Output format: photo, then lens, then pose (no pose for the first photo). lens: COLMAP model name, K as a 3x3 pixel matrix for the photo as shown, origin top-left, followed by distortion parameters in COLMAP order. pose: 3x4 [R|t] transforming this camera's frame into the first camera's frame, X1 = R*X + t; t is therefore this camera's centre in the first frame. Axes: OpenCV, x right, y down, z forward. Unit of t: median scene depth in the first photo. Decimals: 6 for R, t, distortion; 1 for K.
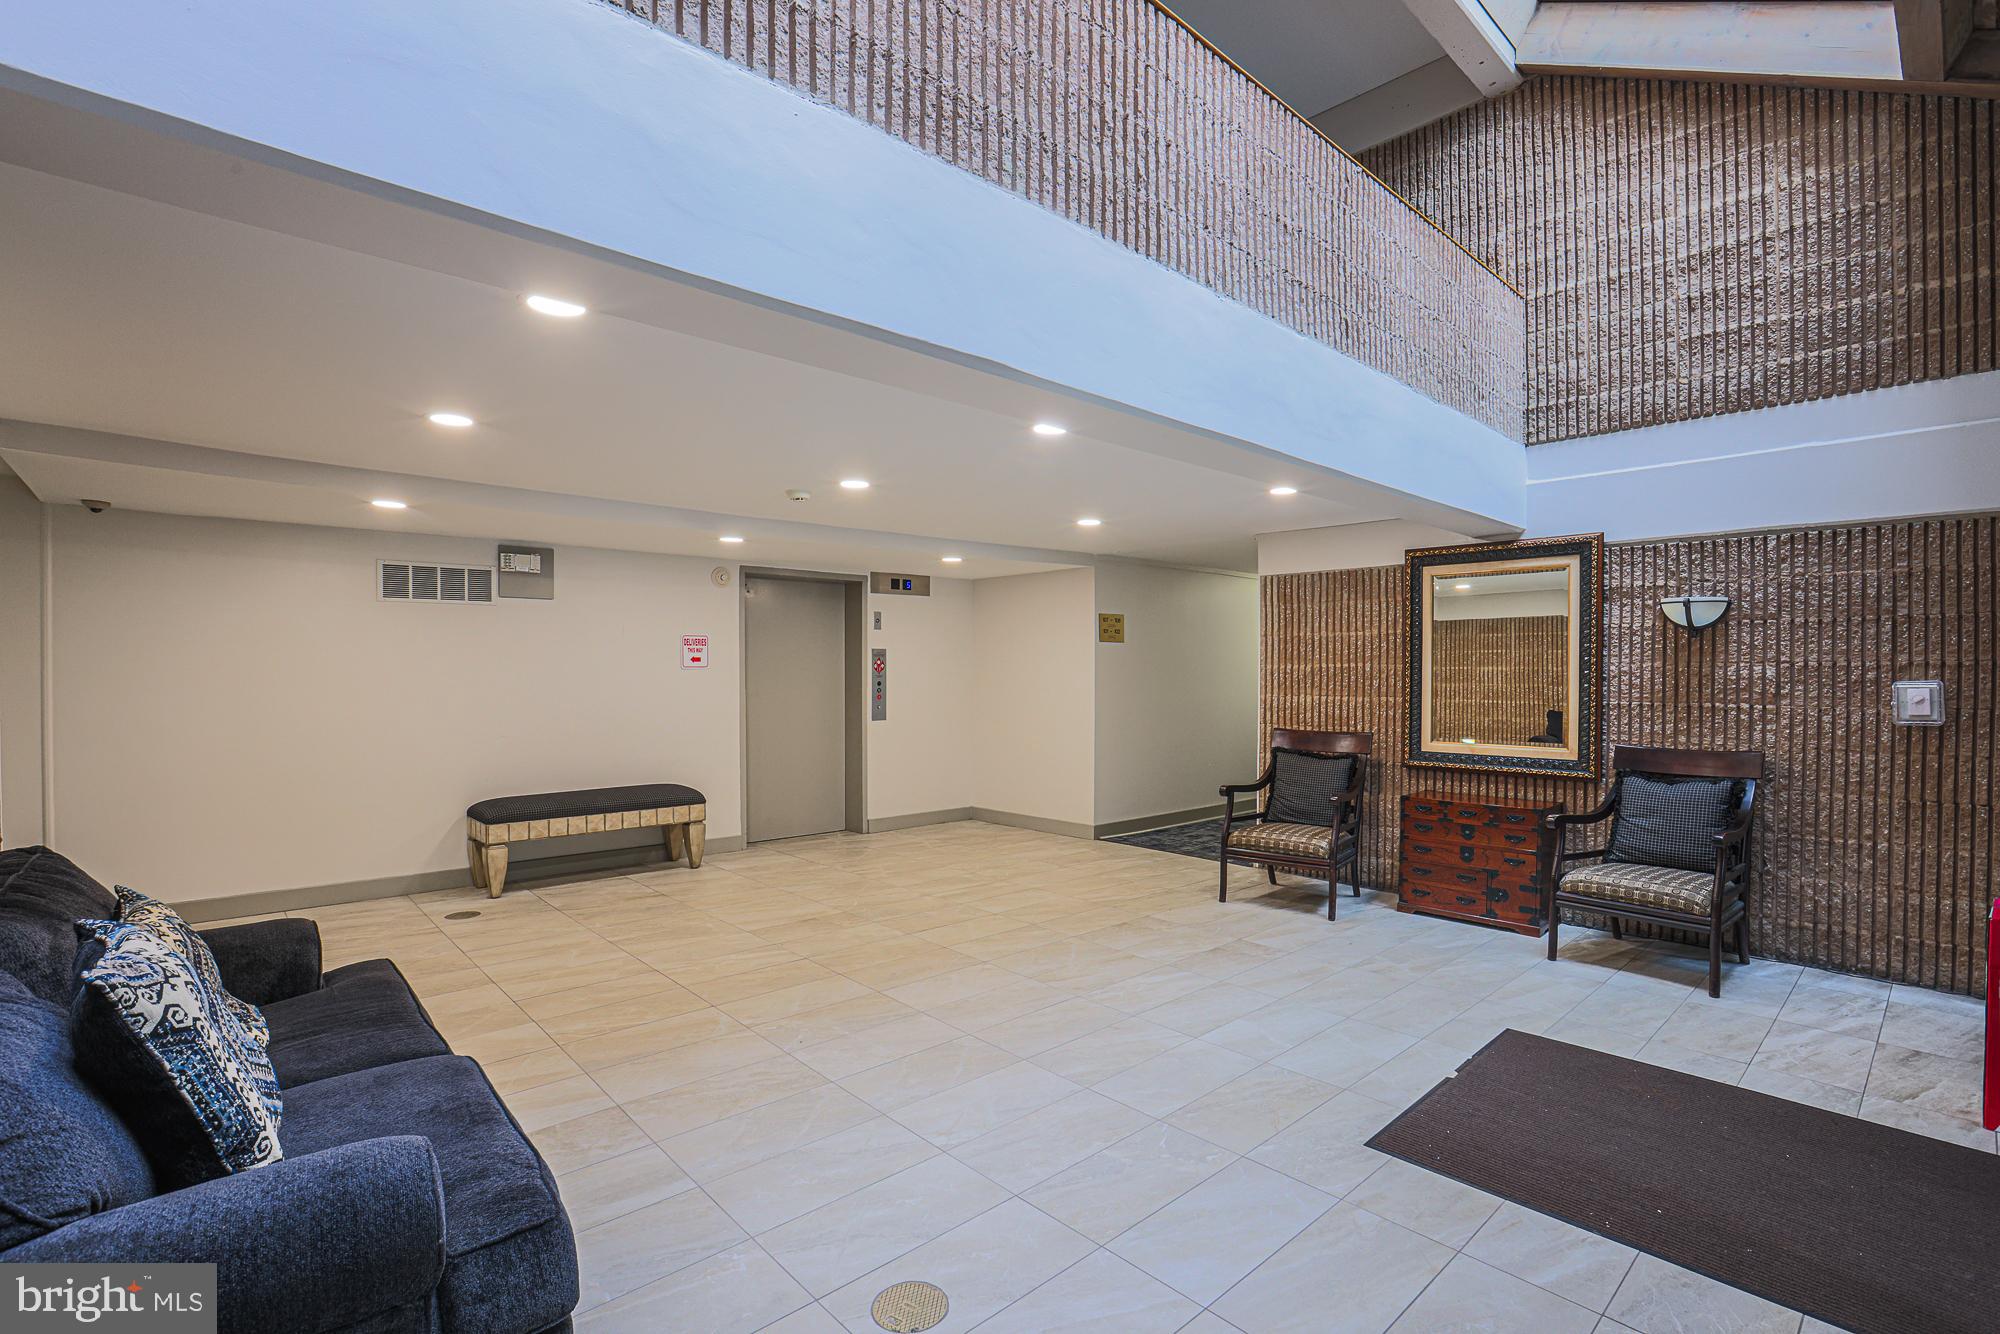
lens RADIAL K [[915.2, 0, 1009.3], [0, 915.2, 680.4], [0, 0, 1]] dist [-0.045815, 0.000649]
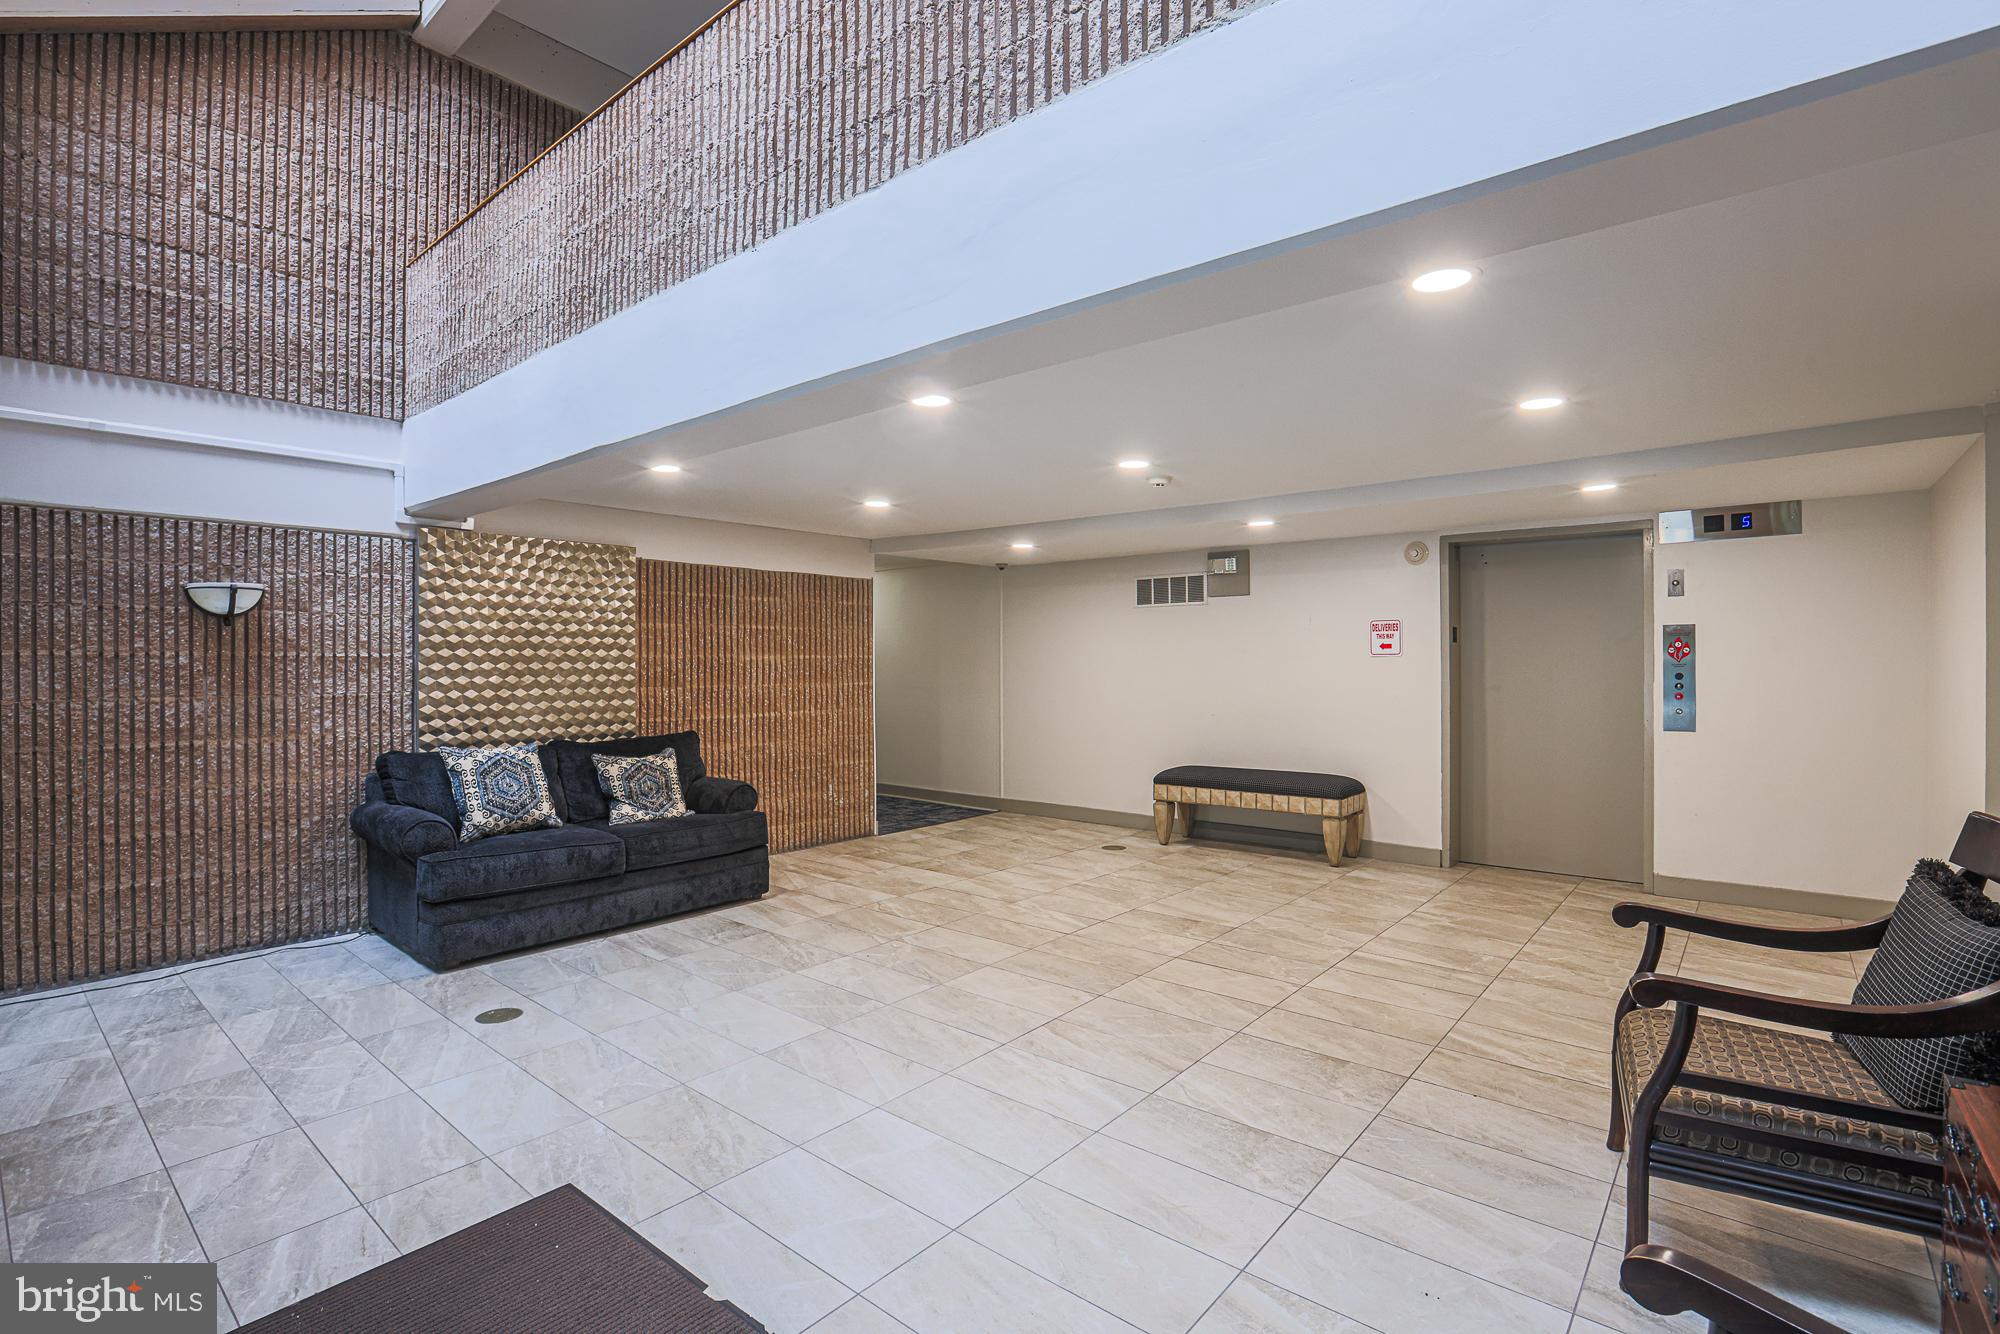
lens RADIAL K [[915.2, 0, 1012.0], [0, 915.2, 662.9], [0, 0, 1]] dist [-0.045815, 0.000649]
pose [[0.143087, 0.002868, -0.989706, 0.646729], [-0.006294, 0.999978, 0.001987, -0.007223], [0.989690, 0.005945, 0.143102, 0.625813]]
